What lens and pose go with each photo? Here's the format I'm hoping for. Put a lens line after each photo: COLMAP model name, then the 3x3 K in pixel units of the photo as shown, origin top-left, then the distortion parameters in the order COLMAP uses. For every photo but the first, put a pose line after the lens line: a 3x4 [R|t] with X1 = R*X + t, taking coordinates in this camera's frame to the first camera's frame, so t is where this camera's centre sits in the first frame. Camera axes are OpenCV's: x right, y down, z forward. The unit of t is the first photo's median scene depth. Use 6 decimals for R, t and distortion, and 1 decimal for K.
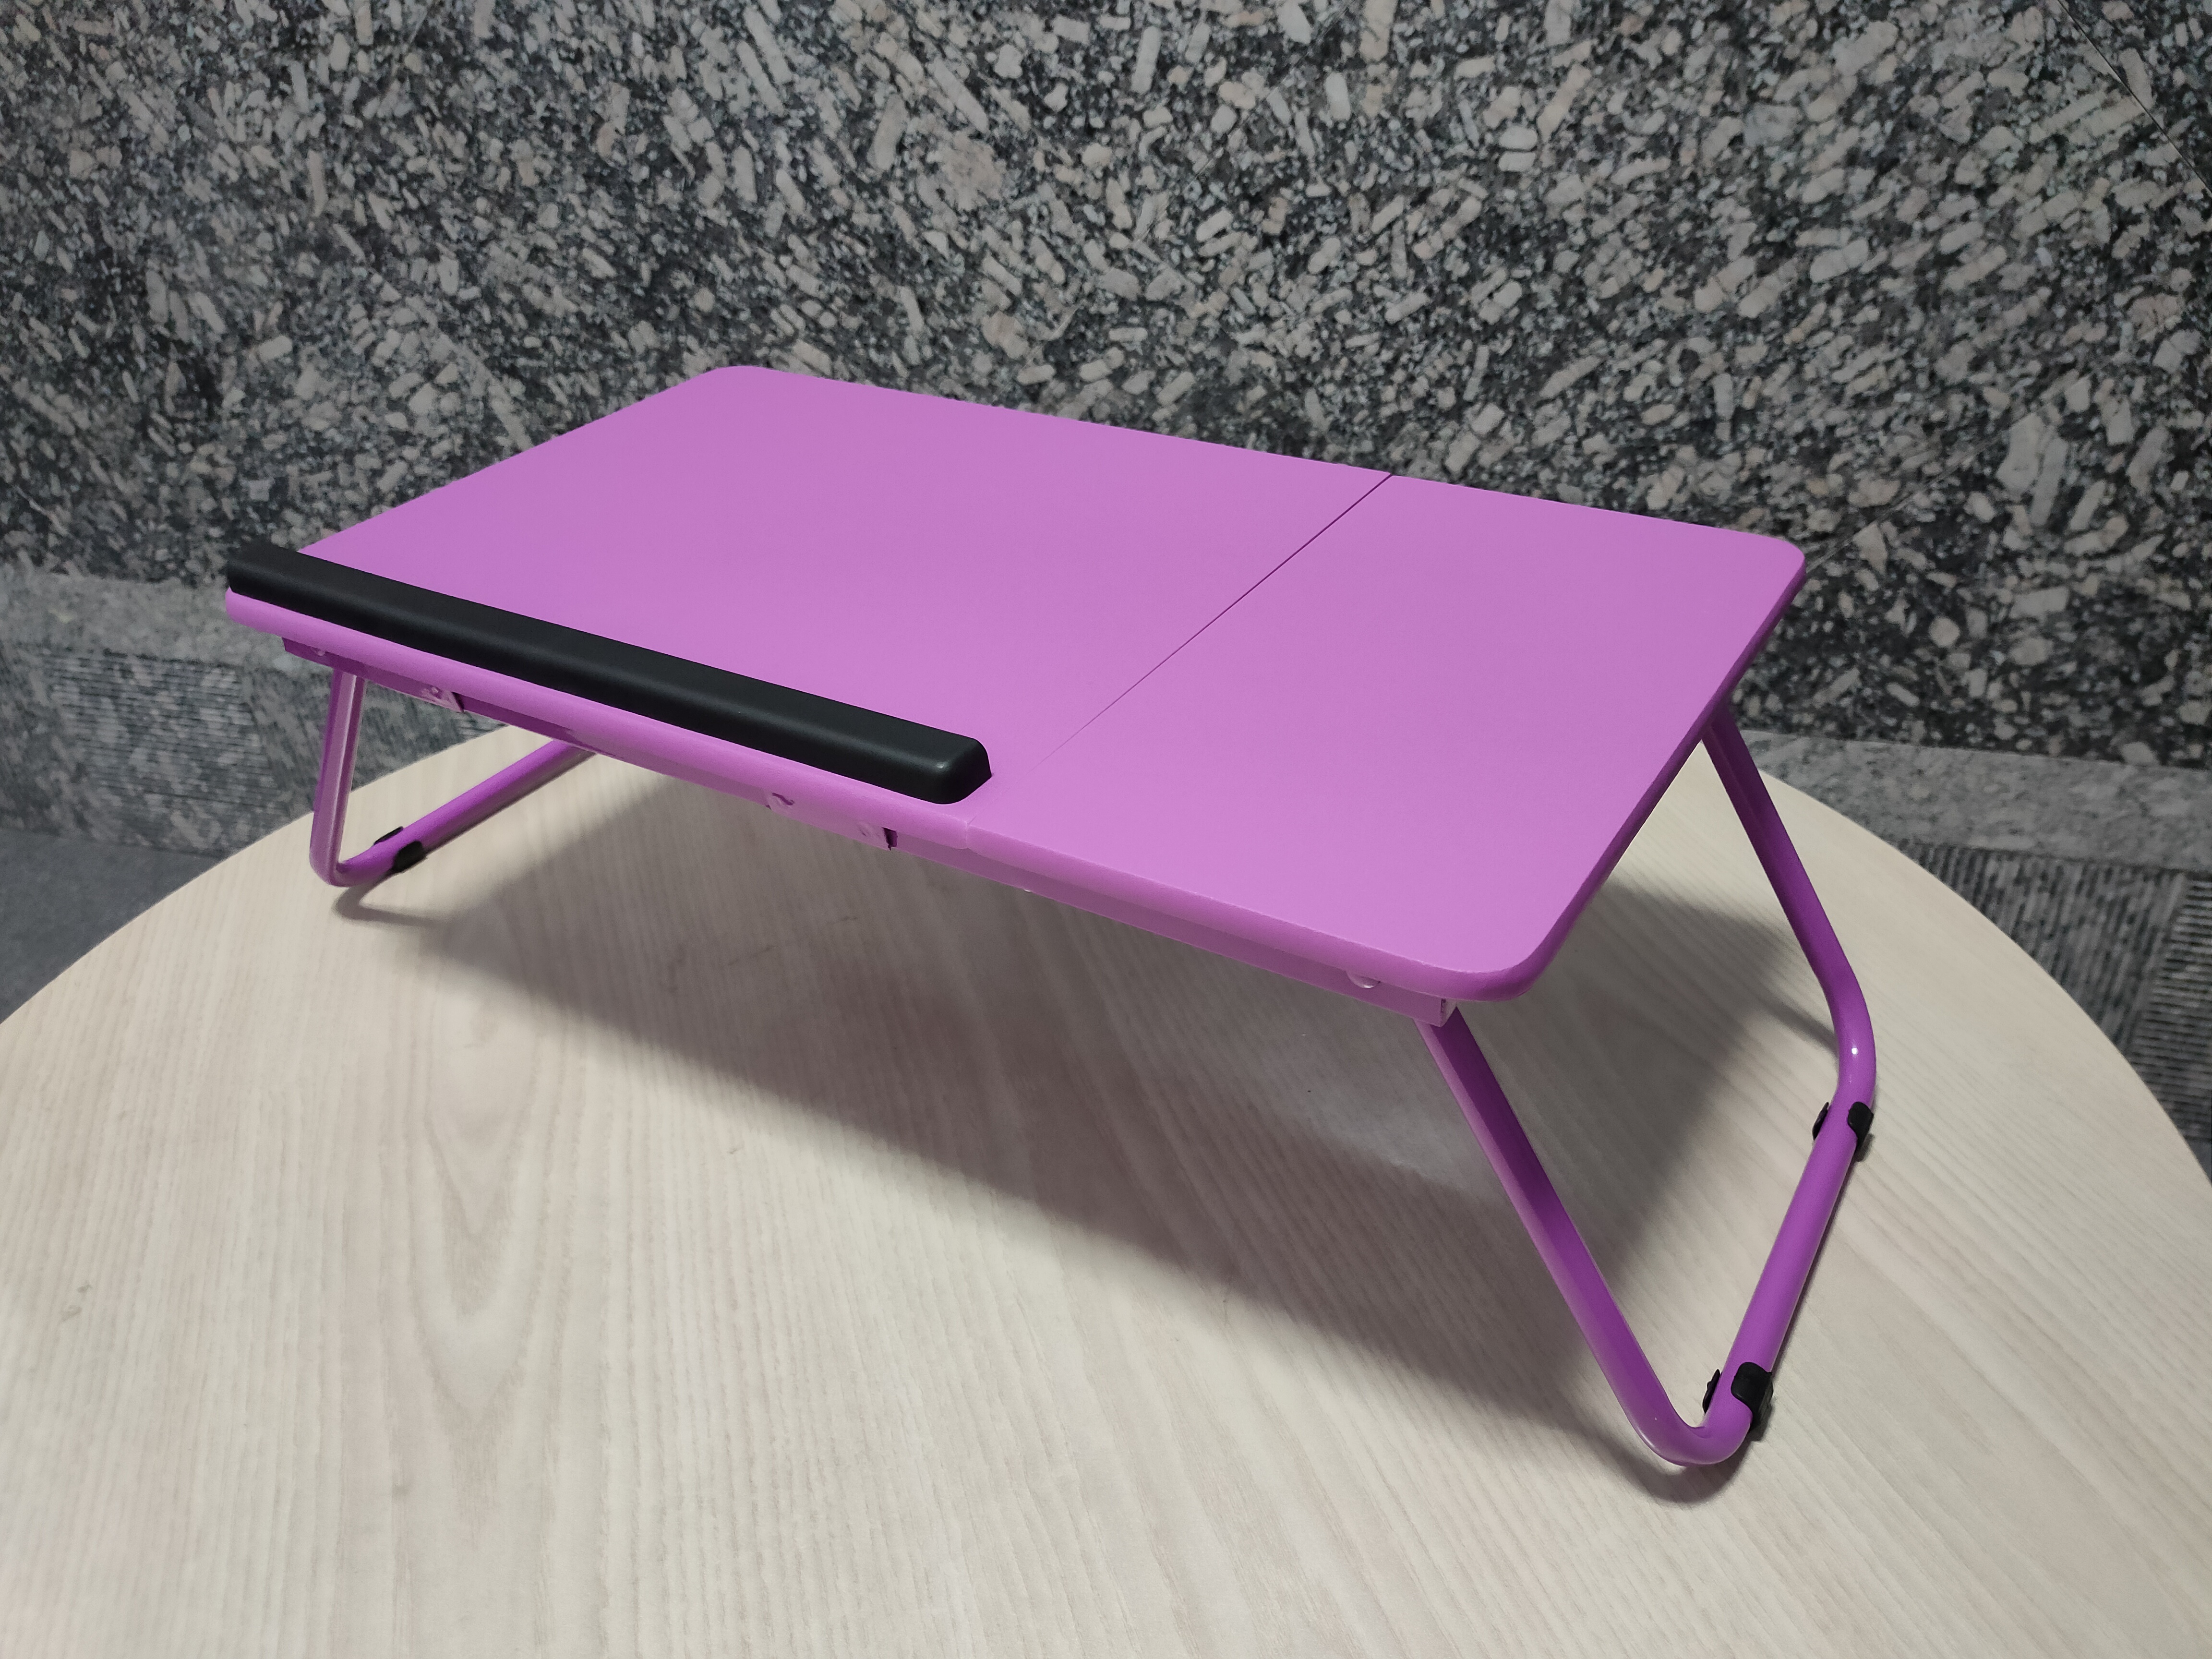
lens RADIAL K [[1745.3, 0, 1086.5], [0, 1745.3, 834.1], [0, 0, 1]] dist [0.011487, -0.006601]
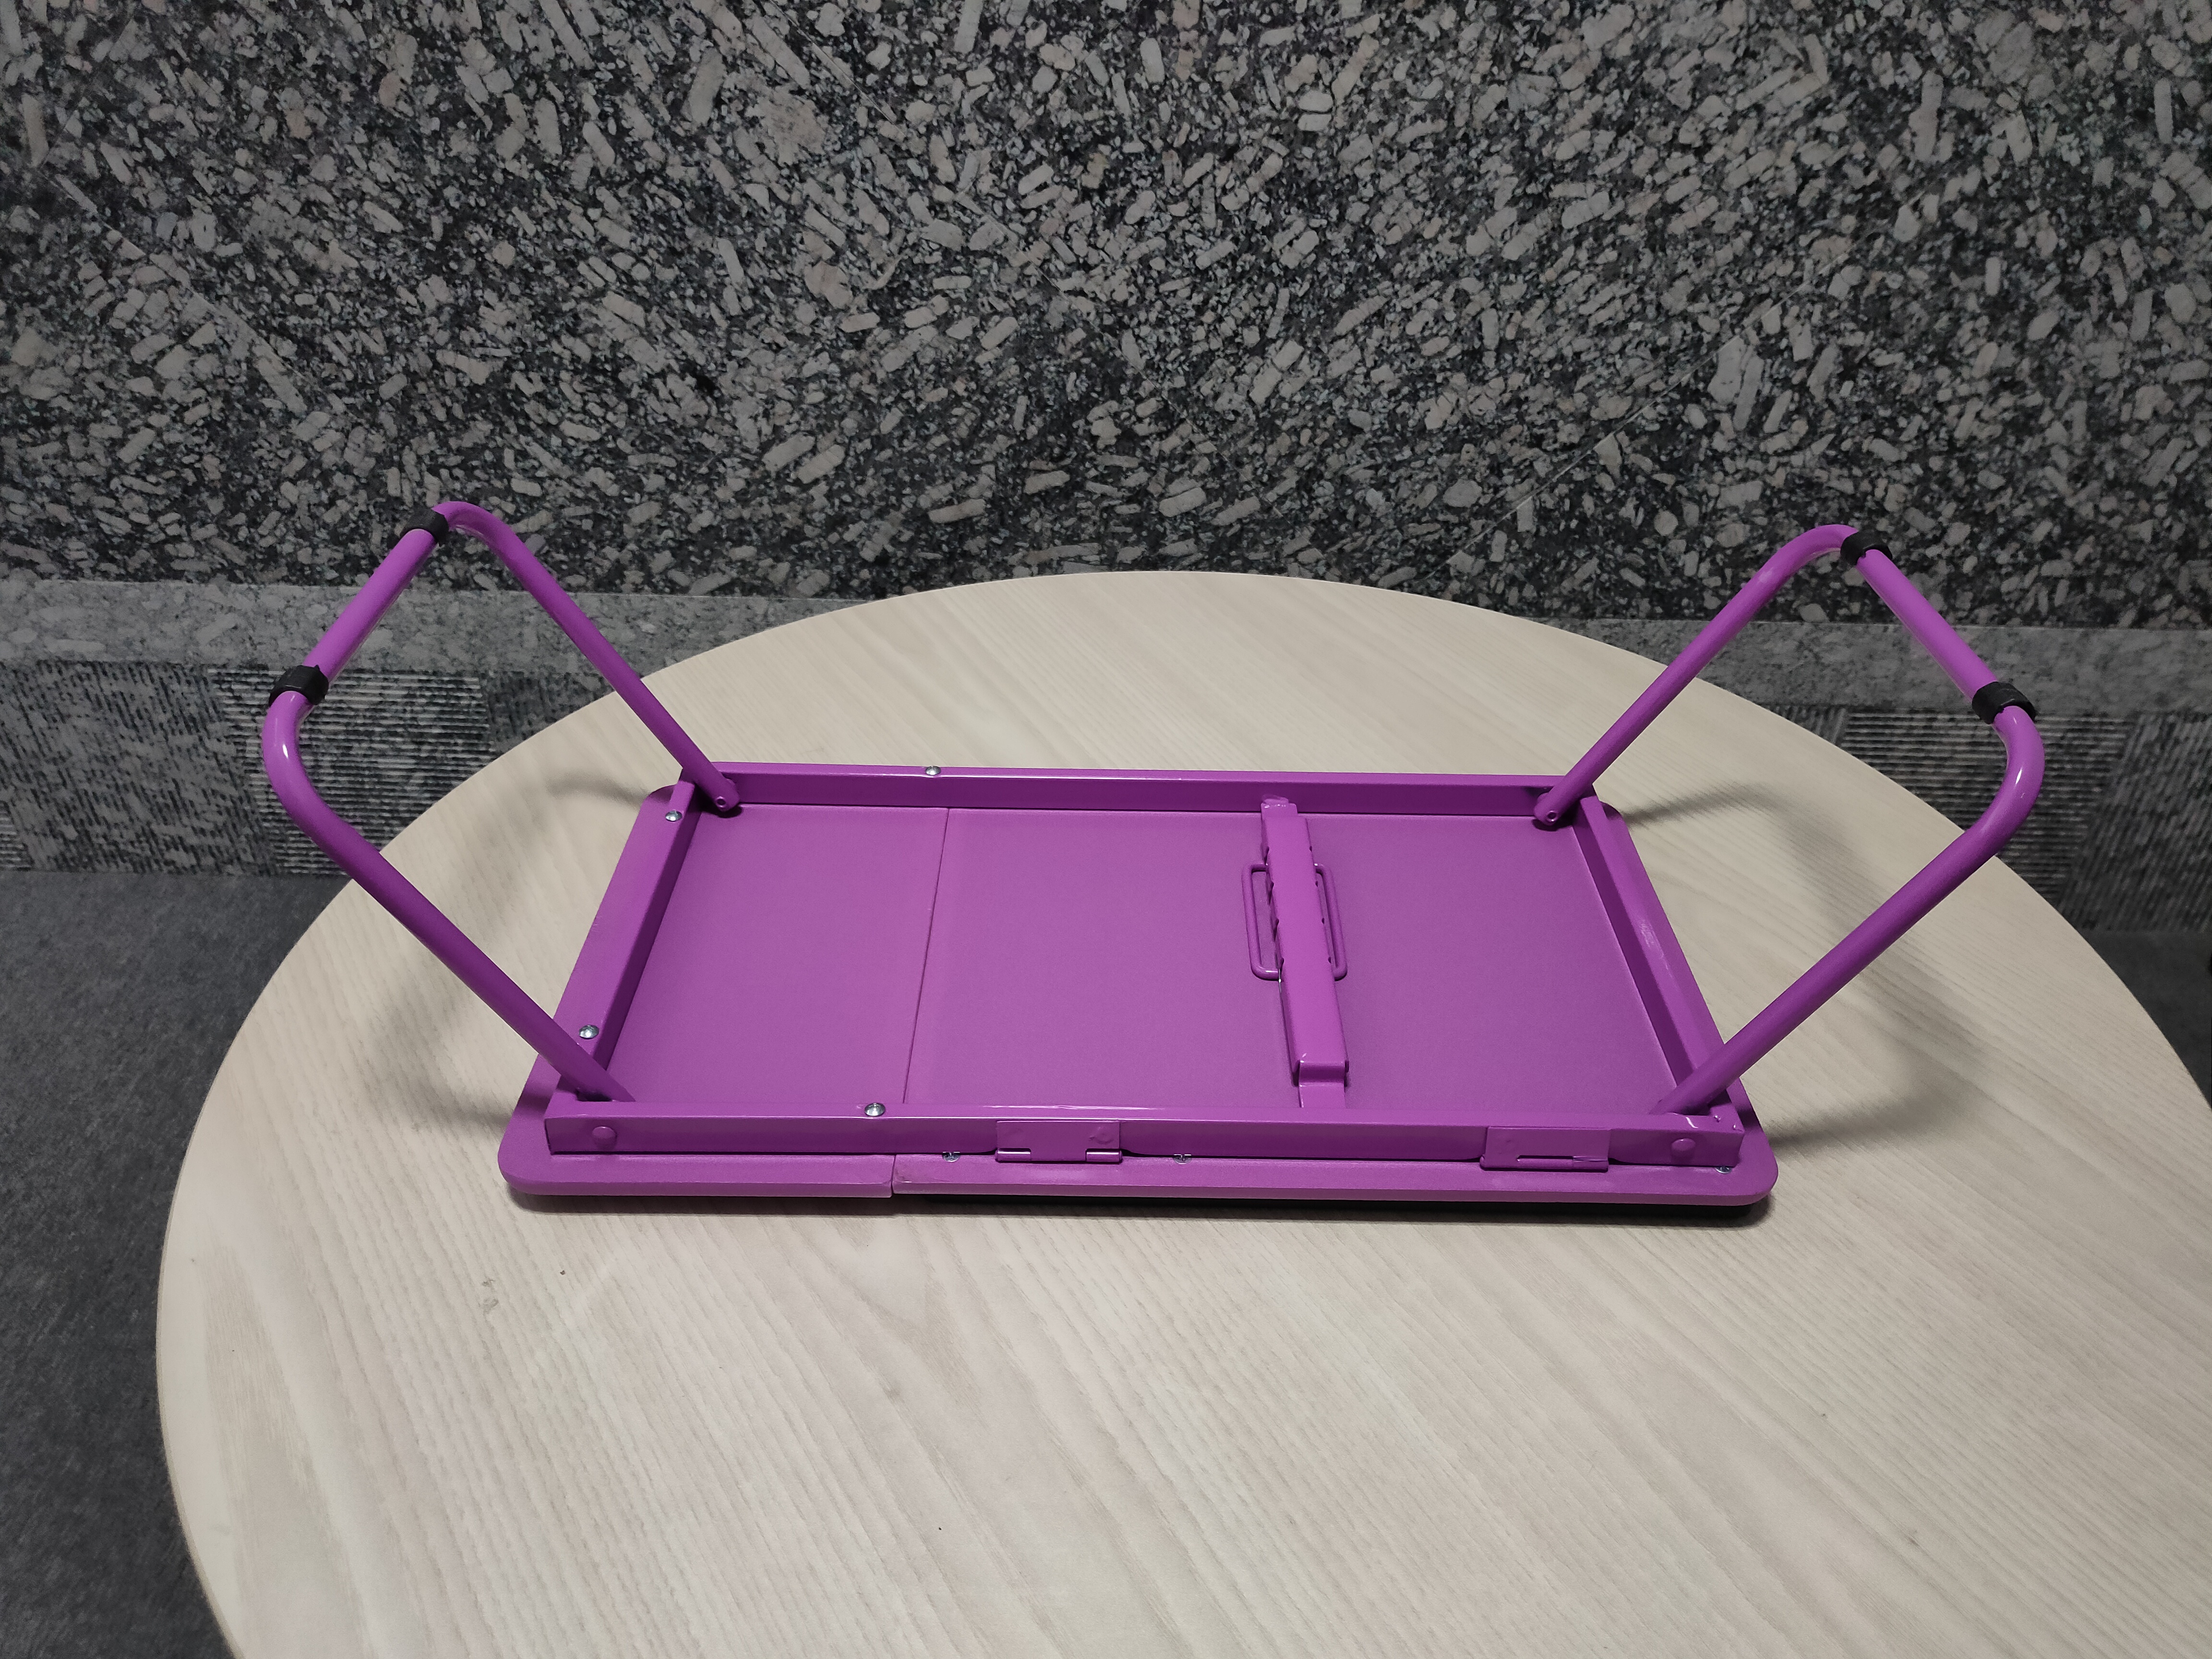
lens RADIAL K [[1745.3, 0, 1101.0], [0, 1745.3, 830.6], [0, 0, 1]] dist [0.011487, -0.006601]
pose [[0.964819, -0.102480, 0.242121, -0.189031], [0.087527, 0.993574, 0.071758, -0.027849], [-0.247919, -0.048042, 0.967589, -0.058374]]
